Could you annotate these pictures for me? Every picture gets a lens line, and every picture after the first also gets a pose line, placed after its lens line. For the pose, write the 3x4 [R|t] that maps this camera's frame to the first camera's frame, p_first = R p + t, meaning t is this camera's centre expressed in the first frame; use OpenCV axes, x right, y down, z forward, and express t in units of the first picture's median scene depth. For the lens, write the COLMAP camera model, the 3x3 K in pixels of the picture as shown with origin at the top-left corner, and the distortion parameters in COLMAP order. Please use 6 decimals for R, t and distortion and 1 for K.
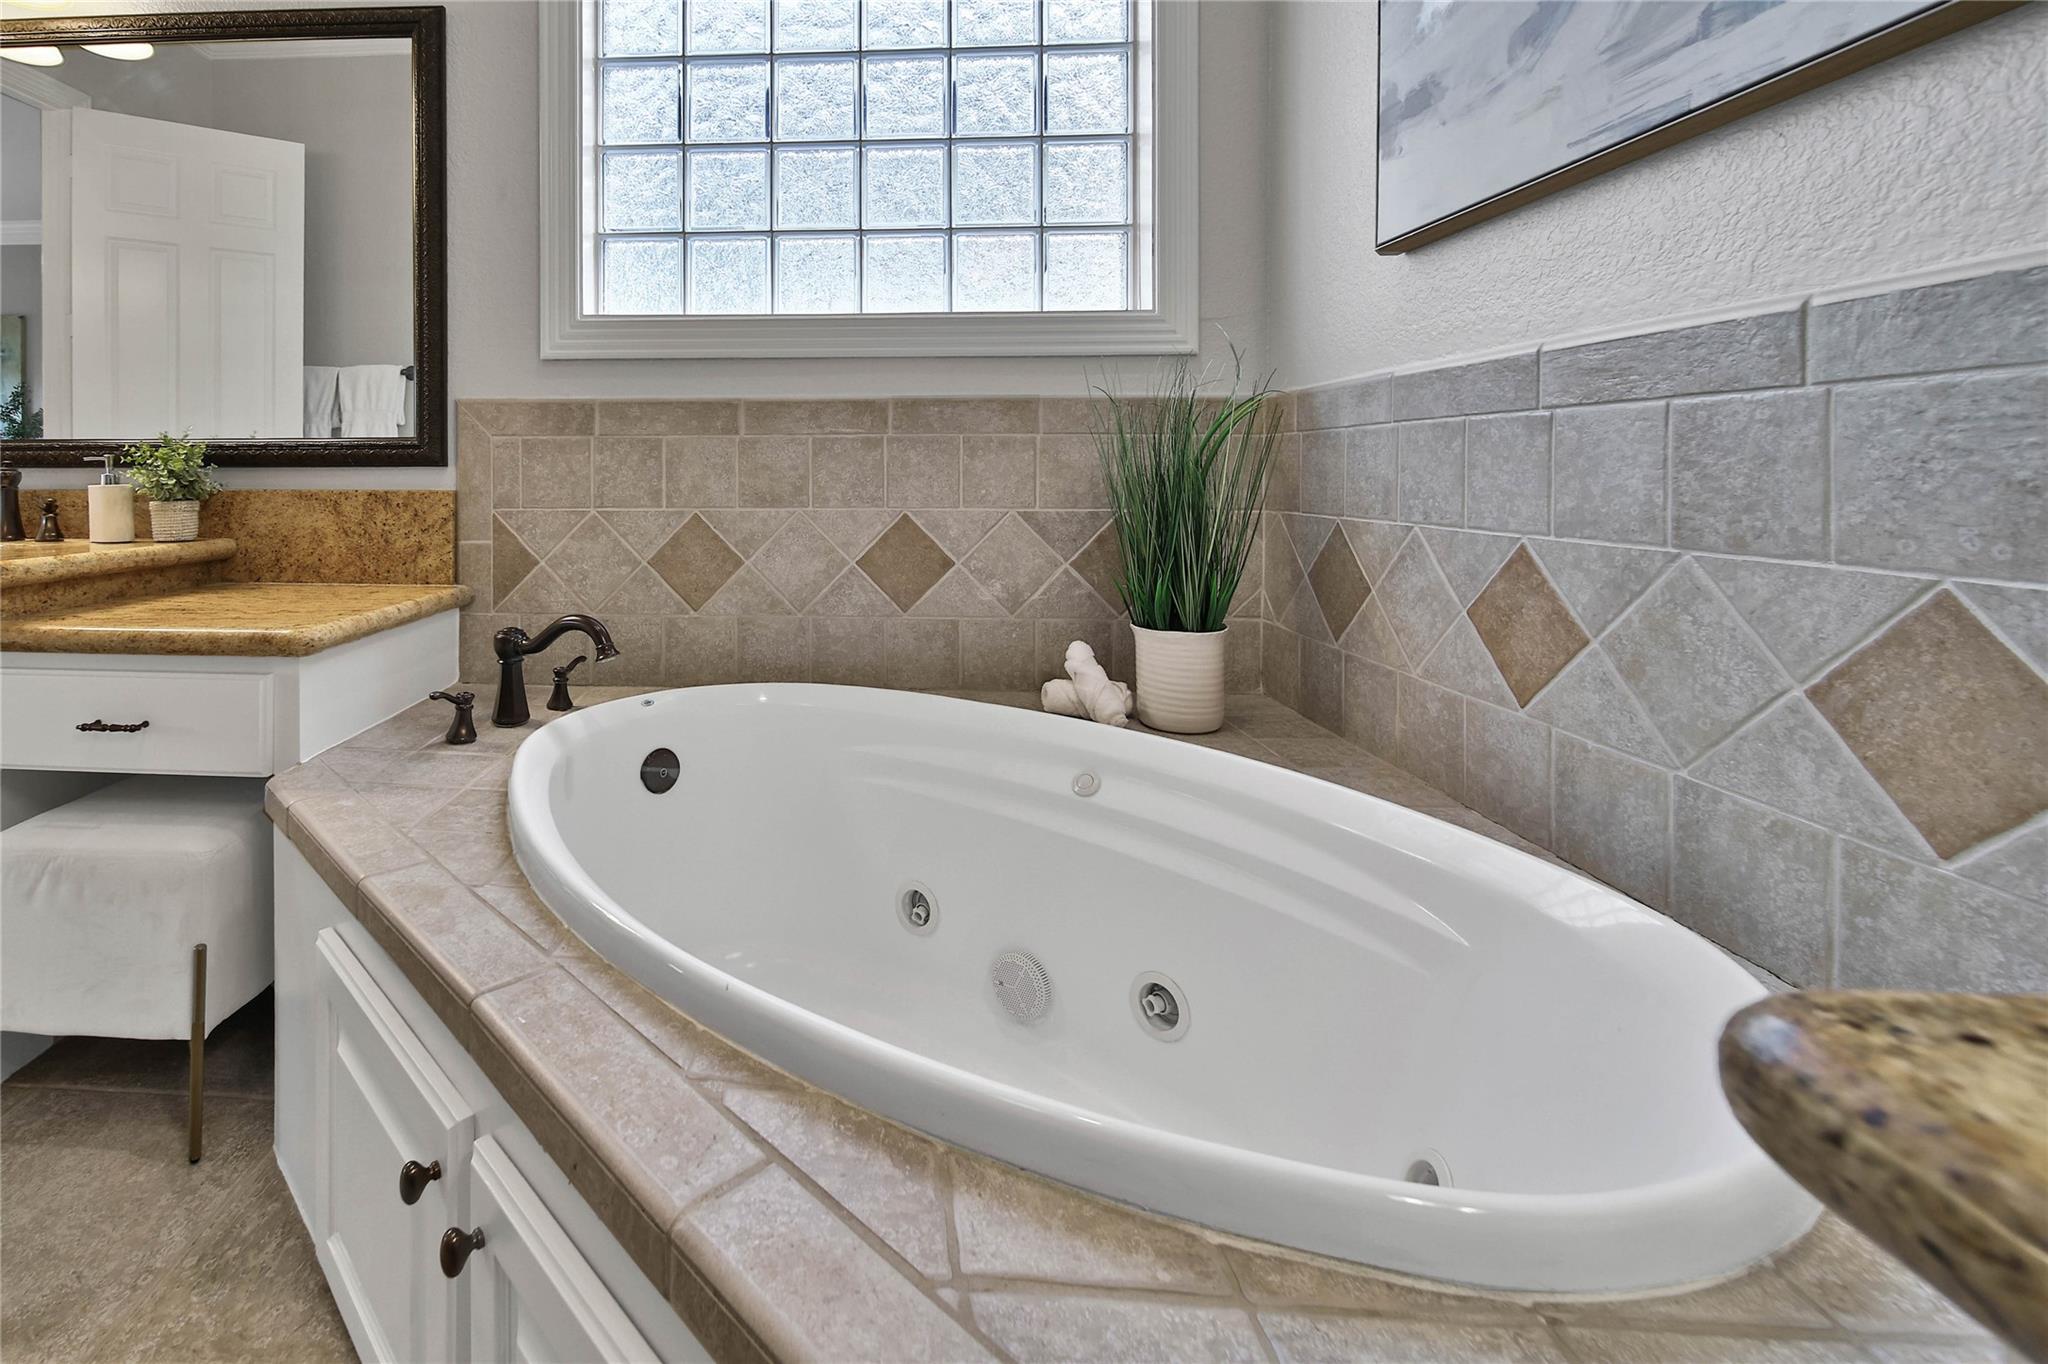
lens RADIAL K [[918.0, 0, 791.1], [0, 918.0, 483.3], [0, 0, 1]] dist [-0.000002, -0.000379]
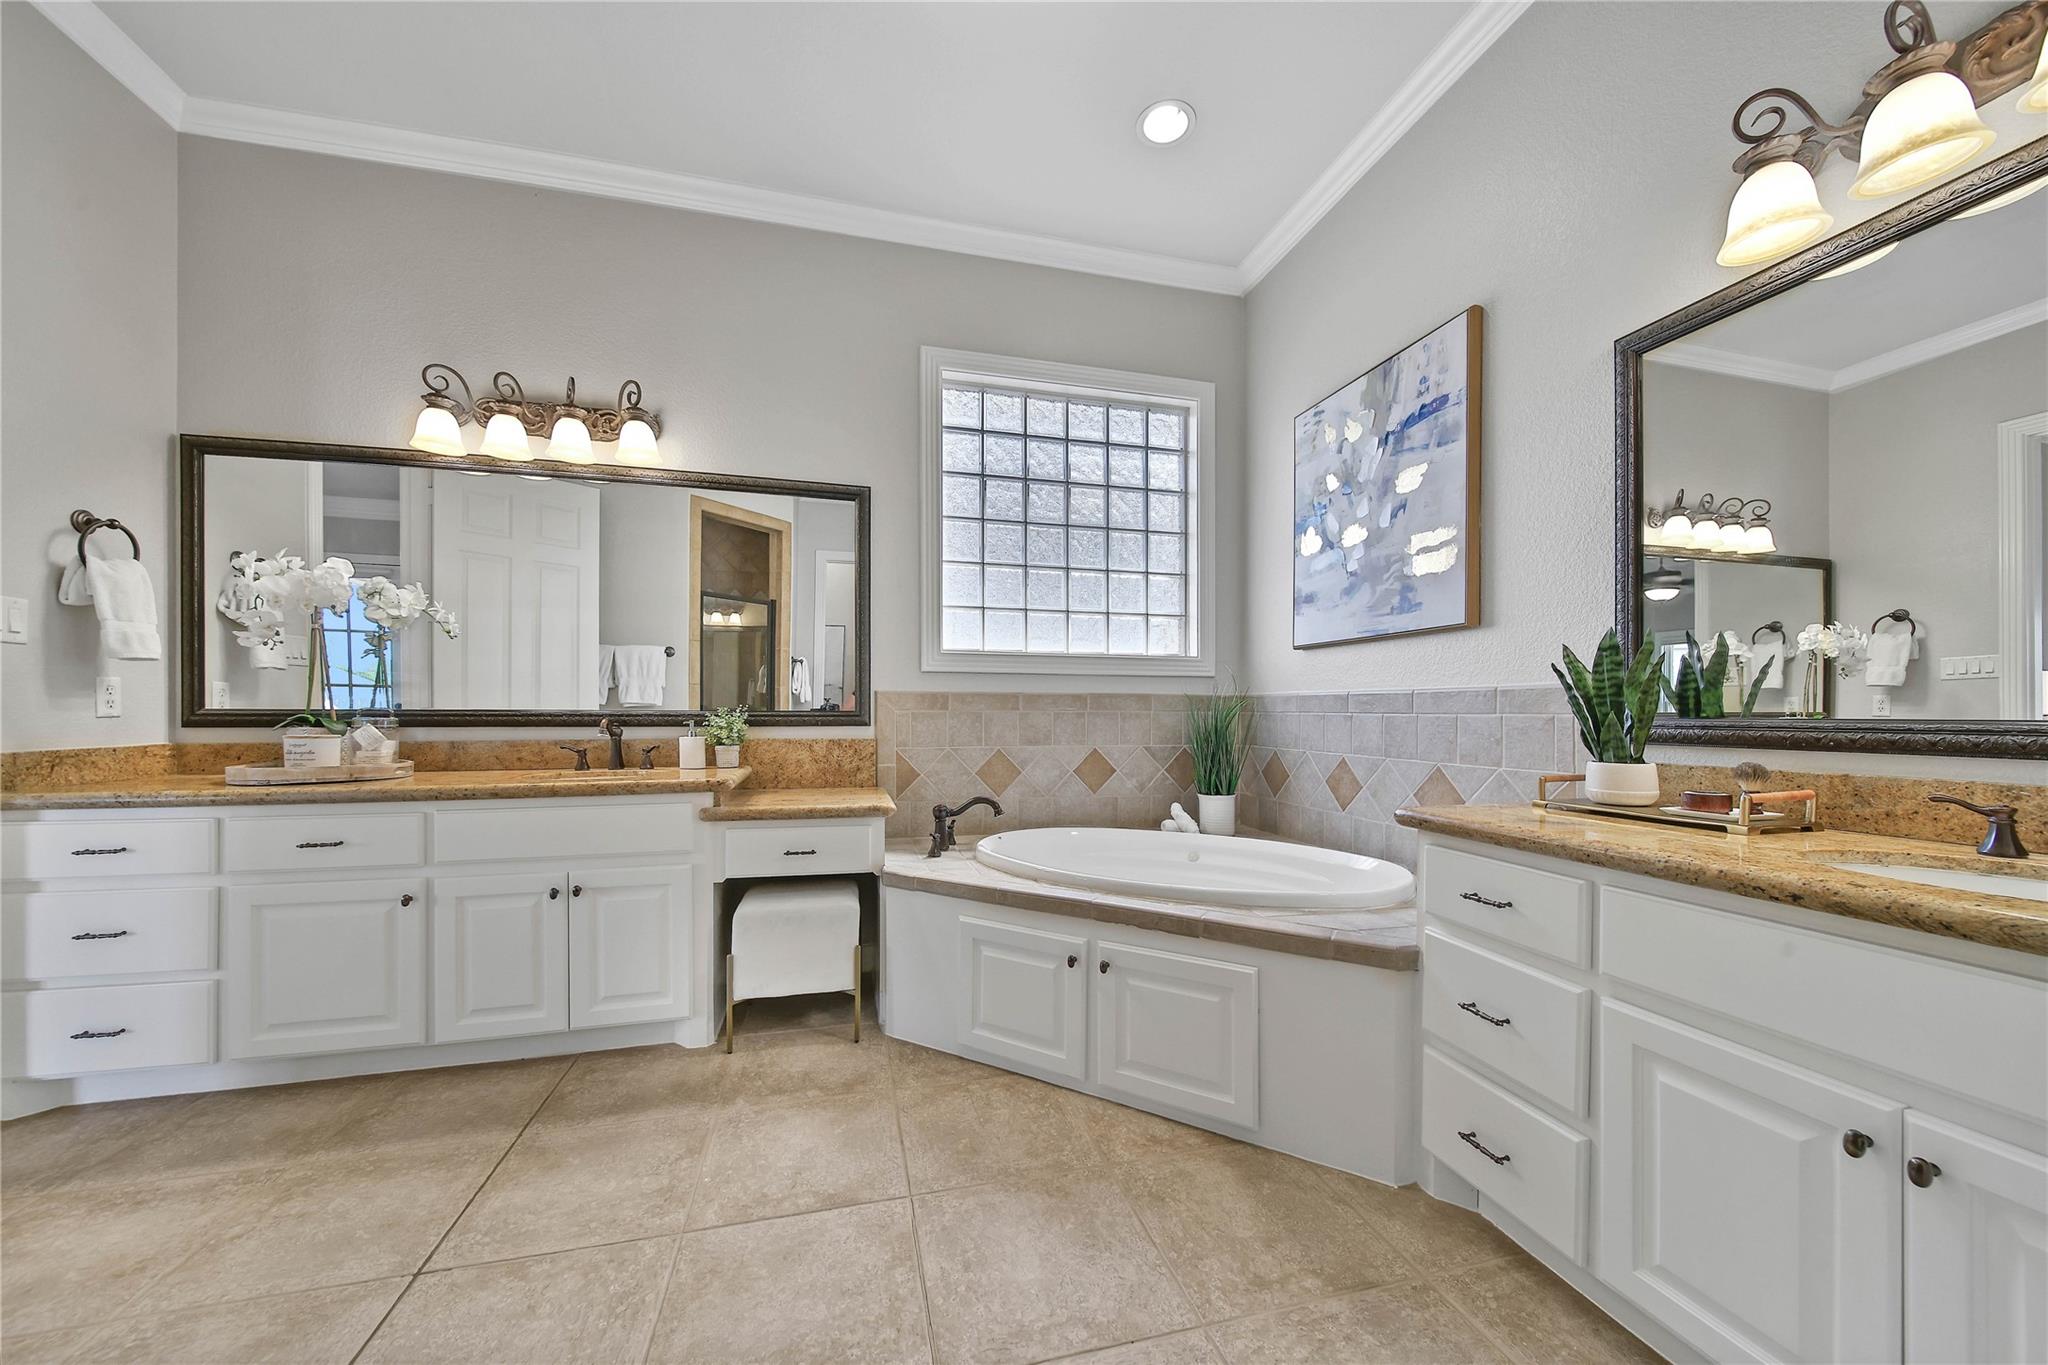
lens RADIAL K [[726.6, 0, 1022.7], [0, 726.6, 714.5], [0, 0, 1]] dist [-0.000152, -0.001592]
pose [[0.950497, 0.003006, 0.310720, -0.568714], [-0.001207, 0.999981, -0.005981, -0.034813], [-0.310732, 0.005310, 0.950483, -0.565879]]
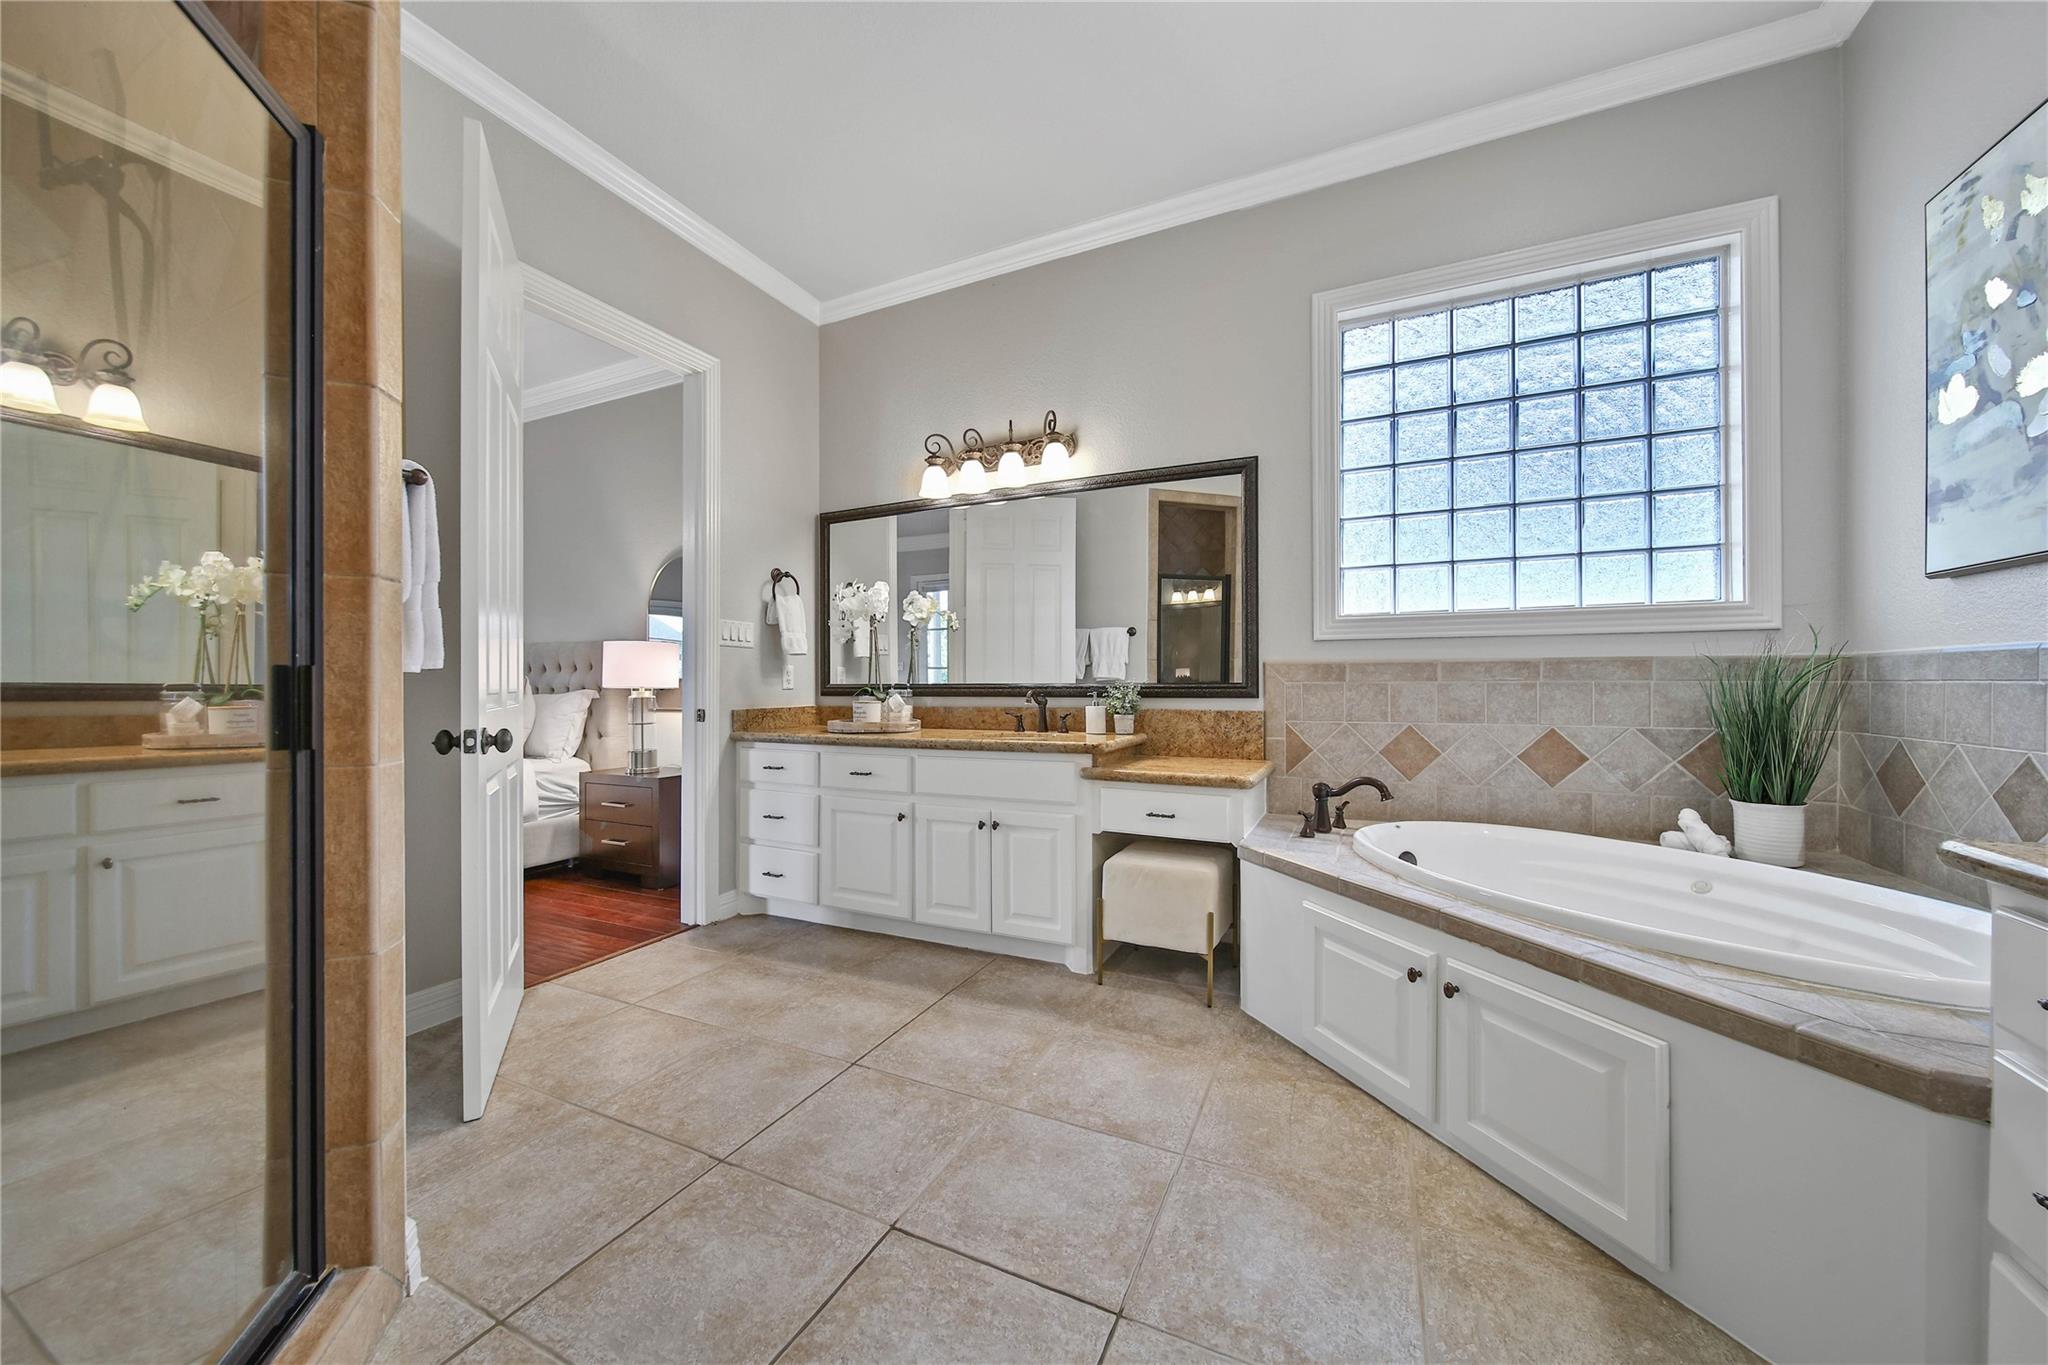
lens RADIAL K [[729.1, 0, 1018.0], [0, 729.1, 685.2], [0, 0, 1]] dist [0.000807, -0.001624]
pose [[0.928521, -0.000550, -0.371280, -0.290163], [-0.002767, 0.999961, -0.008401, -0.032068], [0.371270, 0.008828, 0.928483, -0.604761]]
